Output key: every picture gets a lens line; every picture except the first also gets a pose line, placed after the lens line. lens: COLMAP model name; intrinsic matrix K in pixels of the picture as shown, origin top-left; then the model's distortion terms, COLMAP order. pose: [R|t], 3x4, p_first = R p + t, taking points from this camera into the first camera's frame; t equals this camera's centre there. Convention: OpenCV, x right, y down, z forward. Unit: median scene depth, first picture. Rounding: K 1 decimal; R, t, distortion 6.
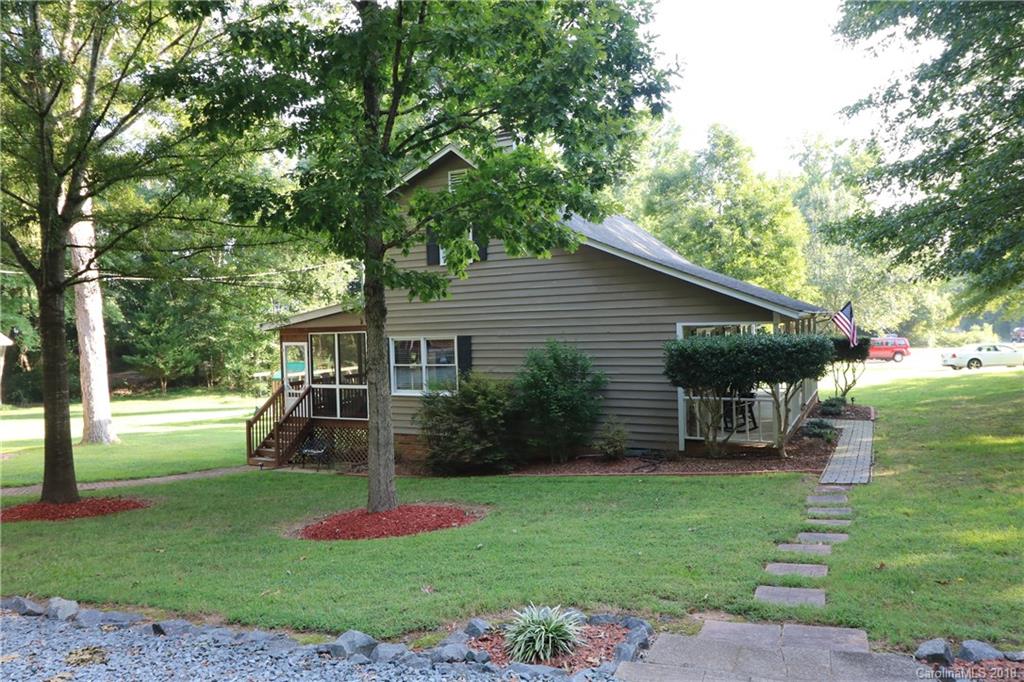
lens RADIAL K [[685.0, 0, 514.6], [0, 685.0, 340.7], [0, 0, 1]] dist [0.020021, -0.000058]
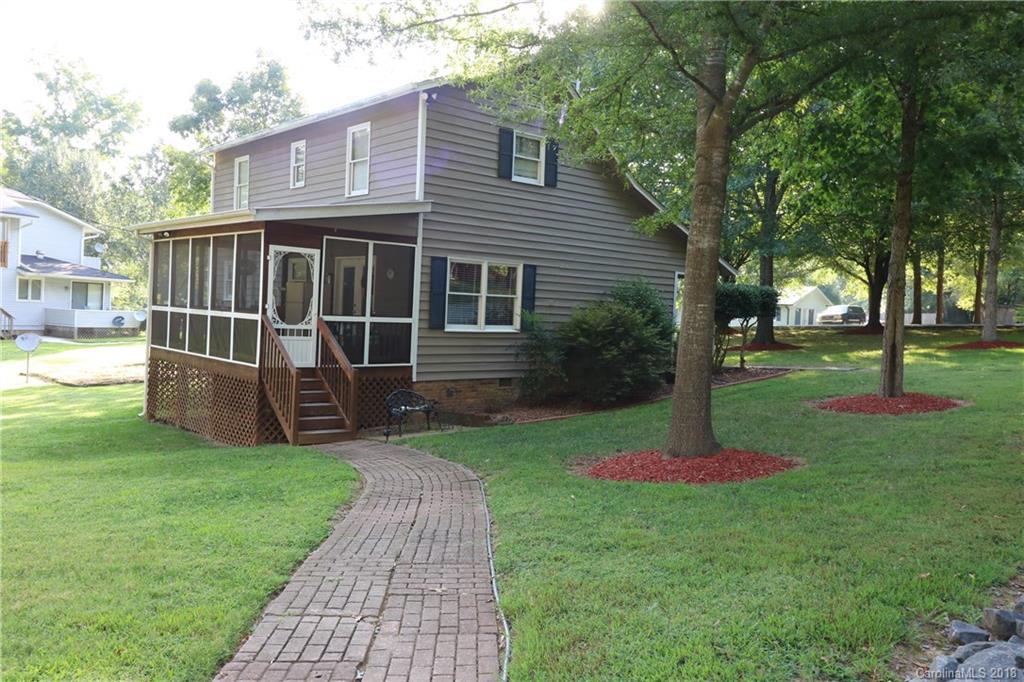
lens RADIAL K [[809.2, 0, 505.2], [0, 809.2, 335.3], [0, 0, 1]] dist [0.004152, 0.006901]
pose [[0.344175, 0.015748, 0.938773, -1.067911], [-0.026609, 0.999621, -0.007014, 0.092722], [-0.938528, -0.022565, 0.344464, 0.649151]]
